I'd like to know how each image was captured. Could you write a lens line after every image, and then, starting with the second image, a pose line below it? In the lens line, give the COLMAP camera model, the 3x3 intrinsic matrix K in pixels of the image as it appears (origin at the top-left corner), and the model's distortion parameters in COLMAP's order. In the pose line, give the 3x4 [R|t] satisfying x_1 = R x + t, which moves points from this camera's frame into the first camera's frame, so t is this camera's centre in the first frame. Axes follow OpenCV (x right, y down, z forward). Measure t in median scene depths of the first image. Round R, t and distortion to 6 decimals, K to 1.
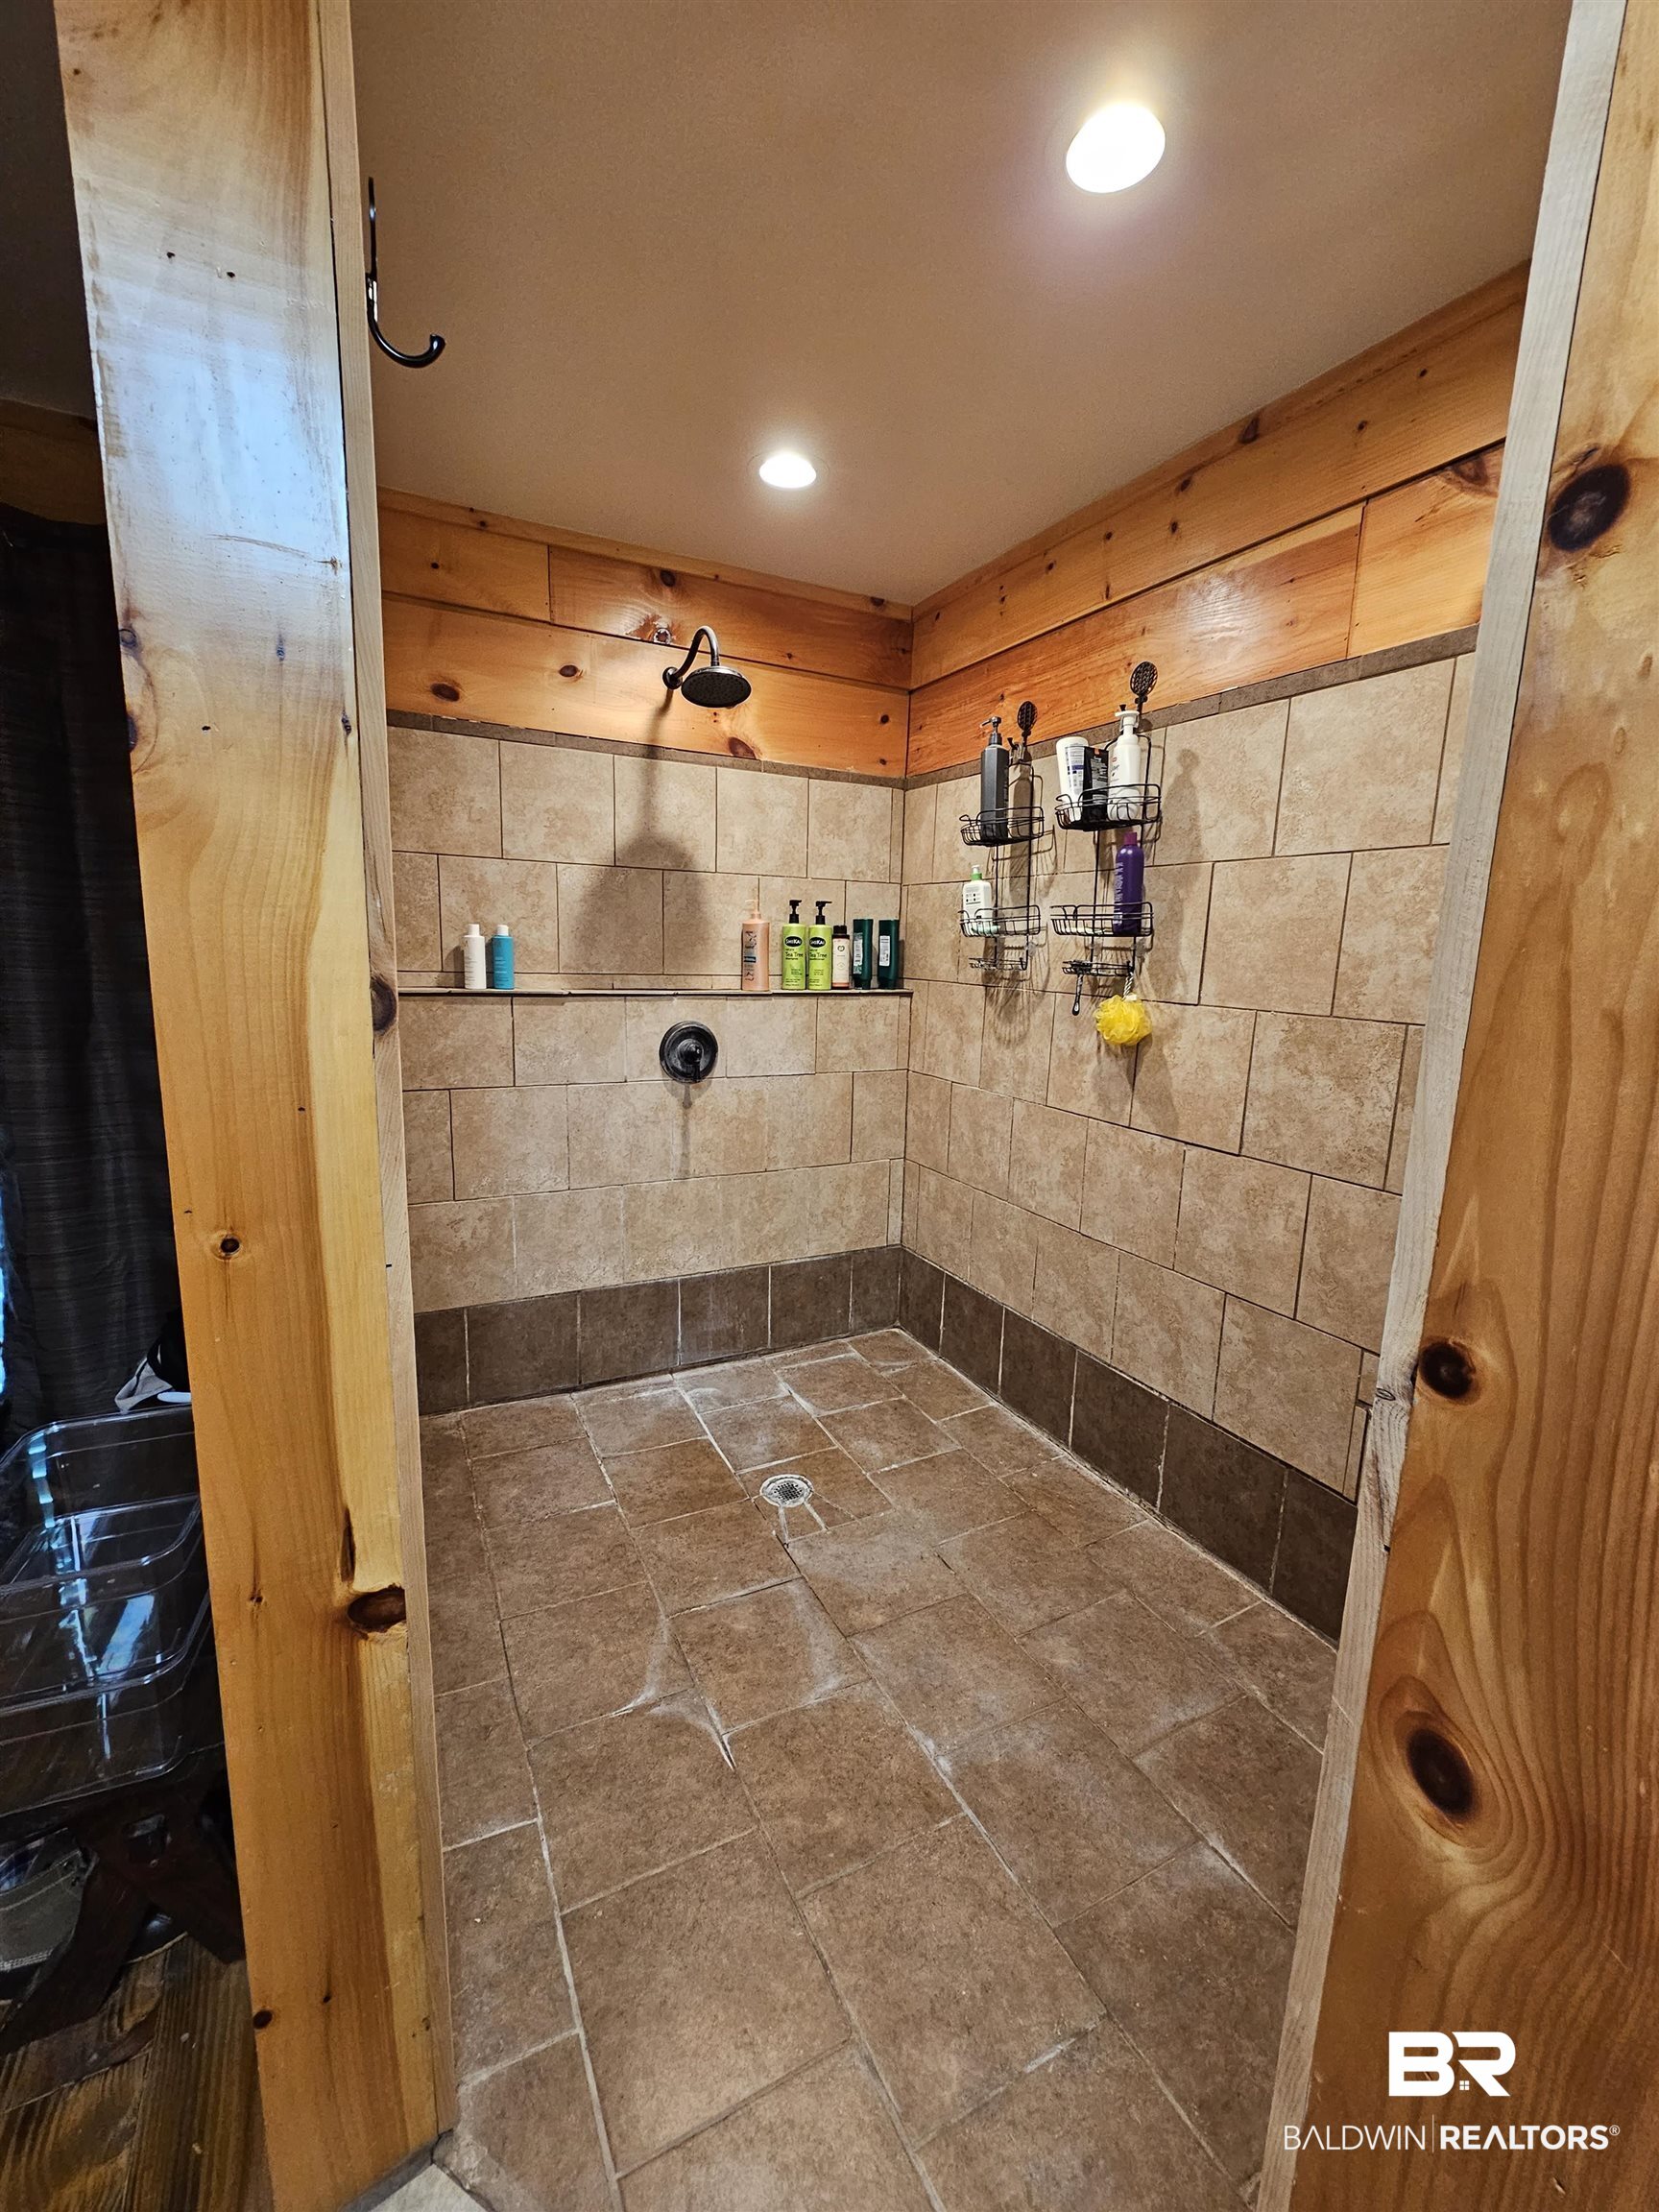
lens RADIAL K [[906.5, 0, 827.2], [0, 906.5, 1106.1], [0, 0, 1]] dist [0.003904, -0.000581]
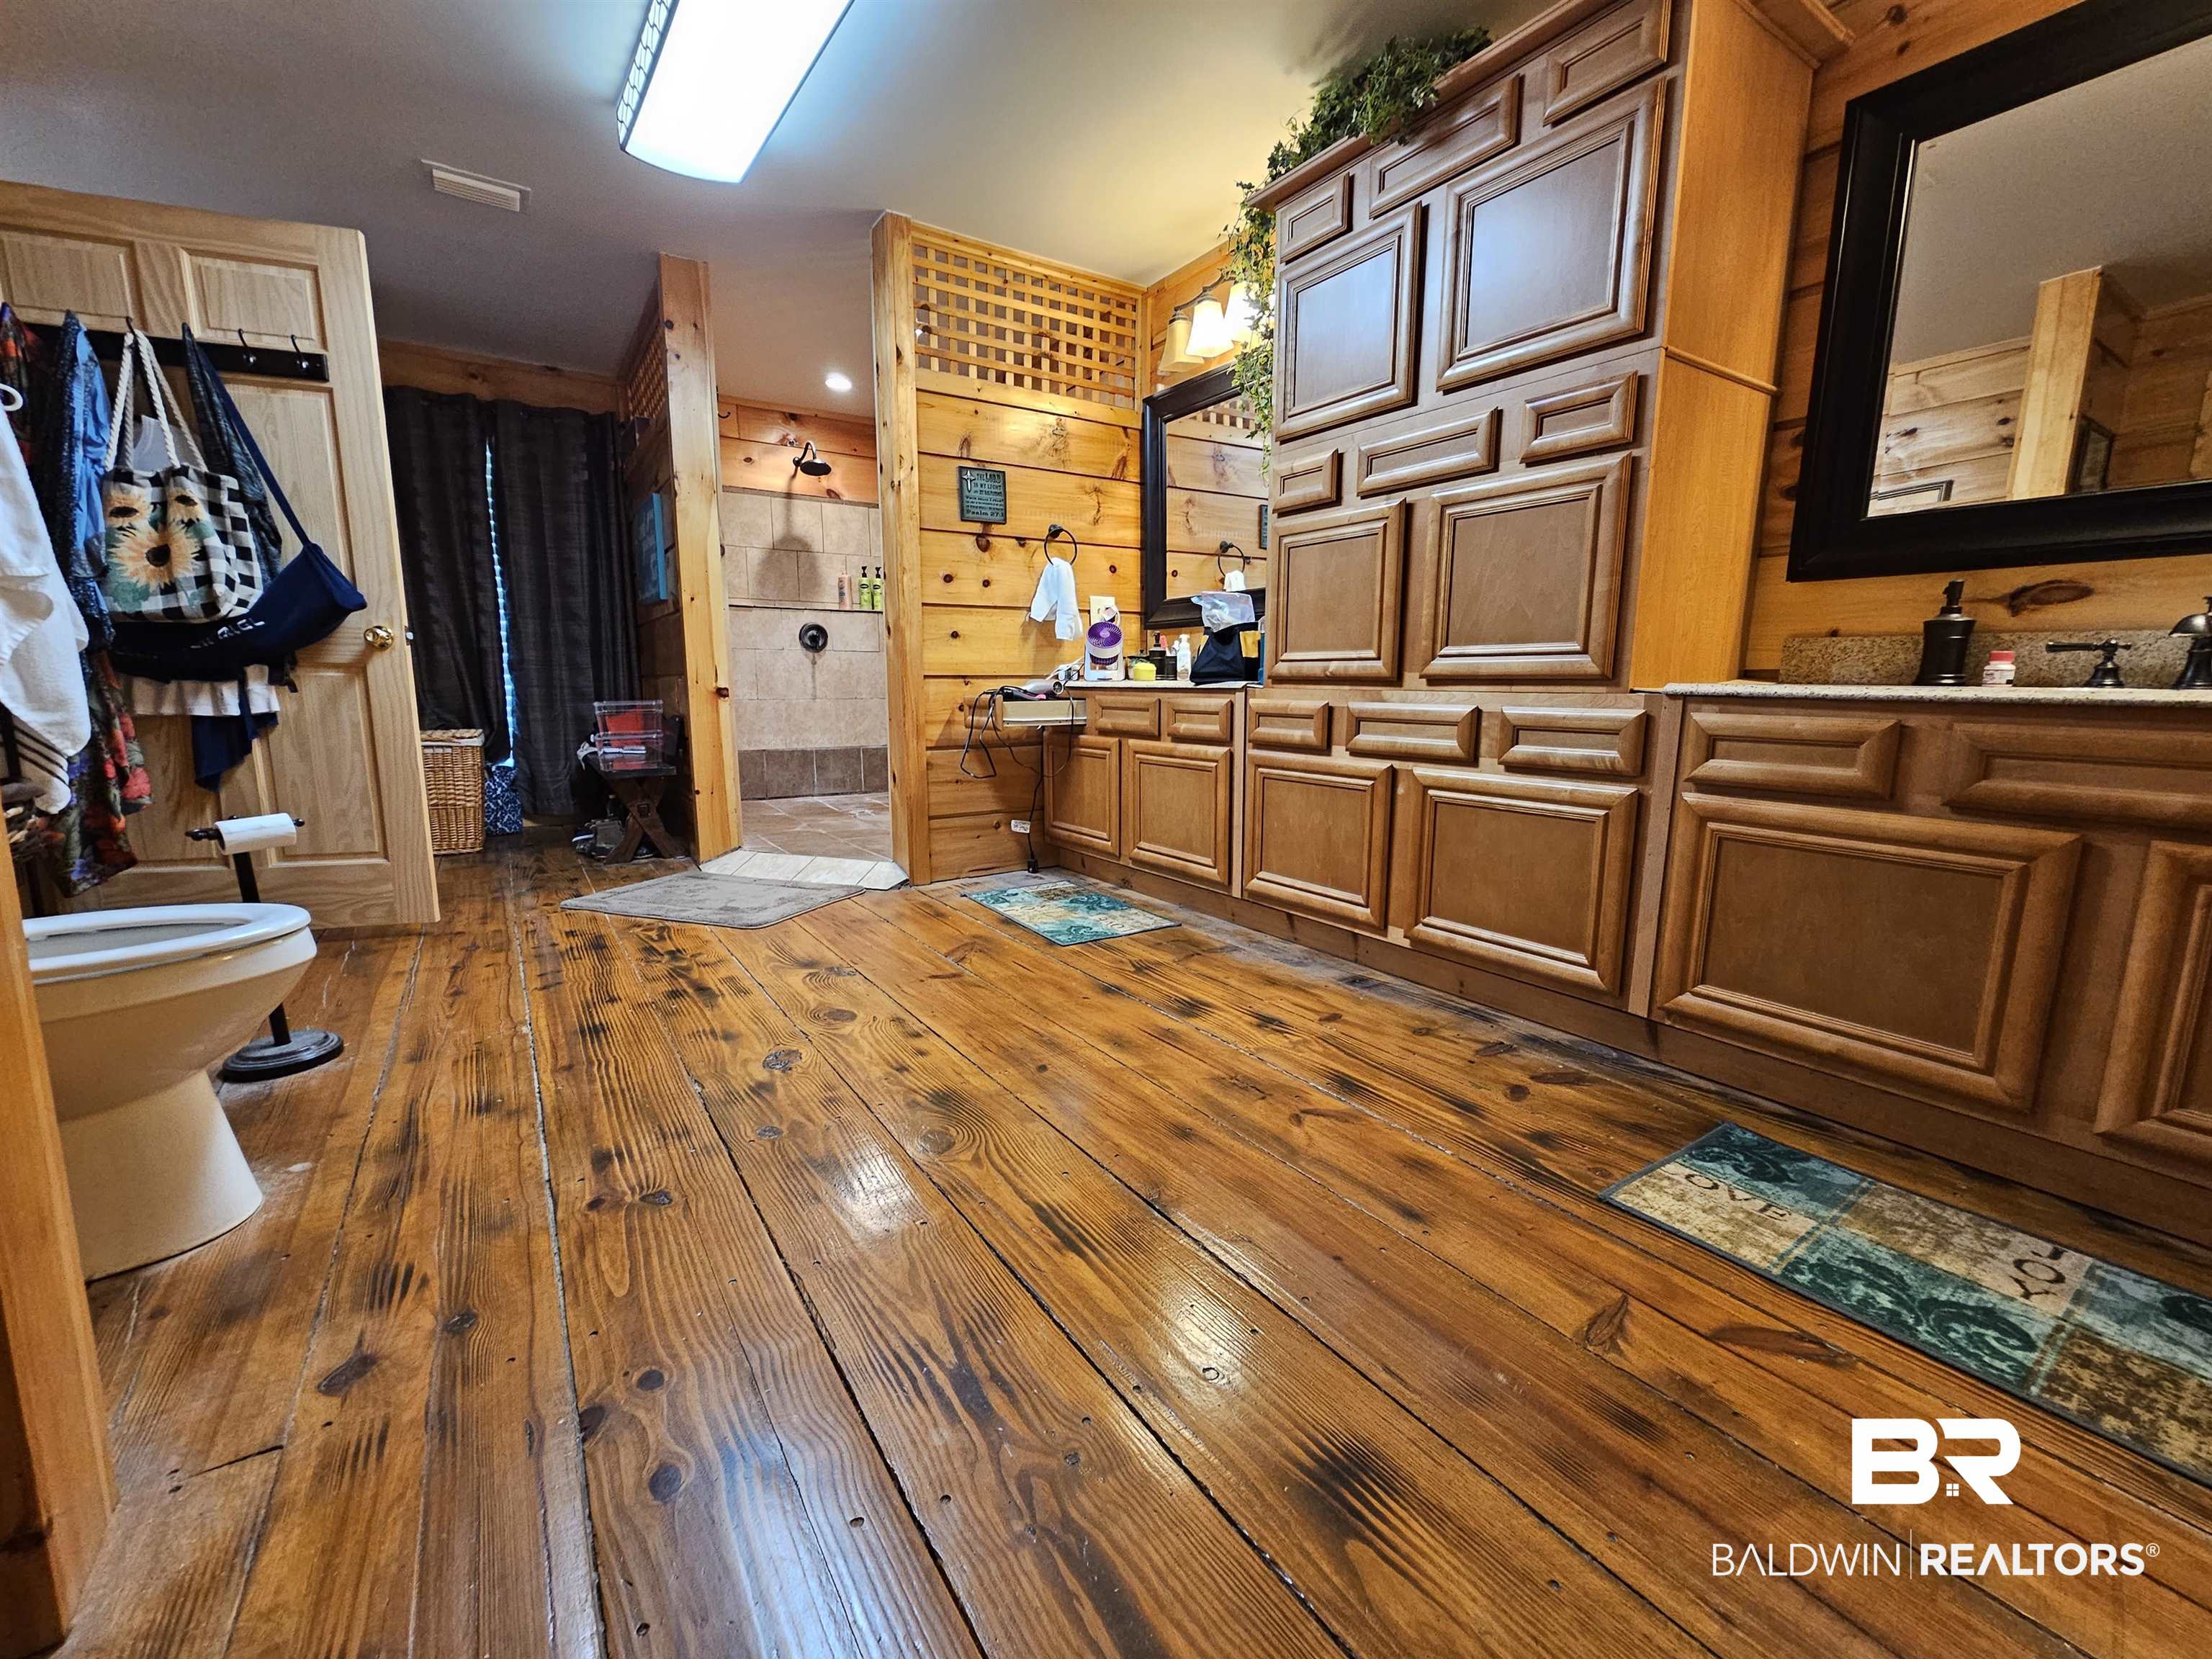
lens RADIAL K [[906.5, 0, 1105.6], [0, 906.5, 823.0], [0, 0, 1]] dist [0.003904, -0.000581]
pose [[0.993206, -0.045912, 0.106926, 0.275508], [0.047933, 0.998716, -0.016403, 0.437766], [-0.106036, 0.021417, 0.994132, -1.155216]]
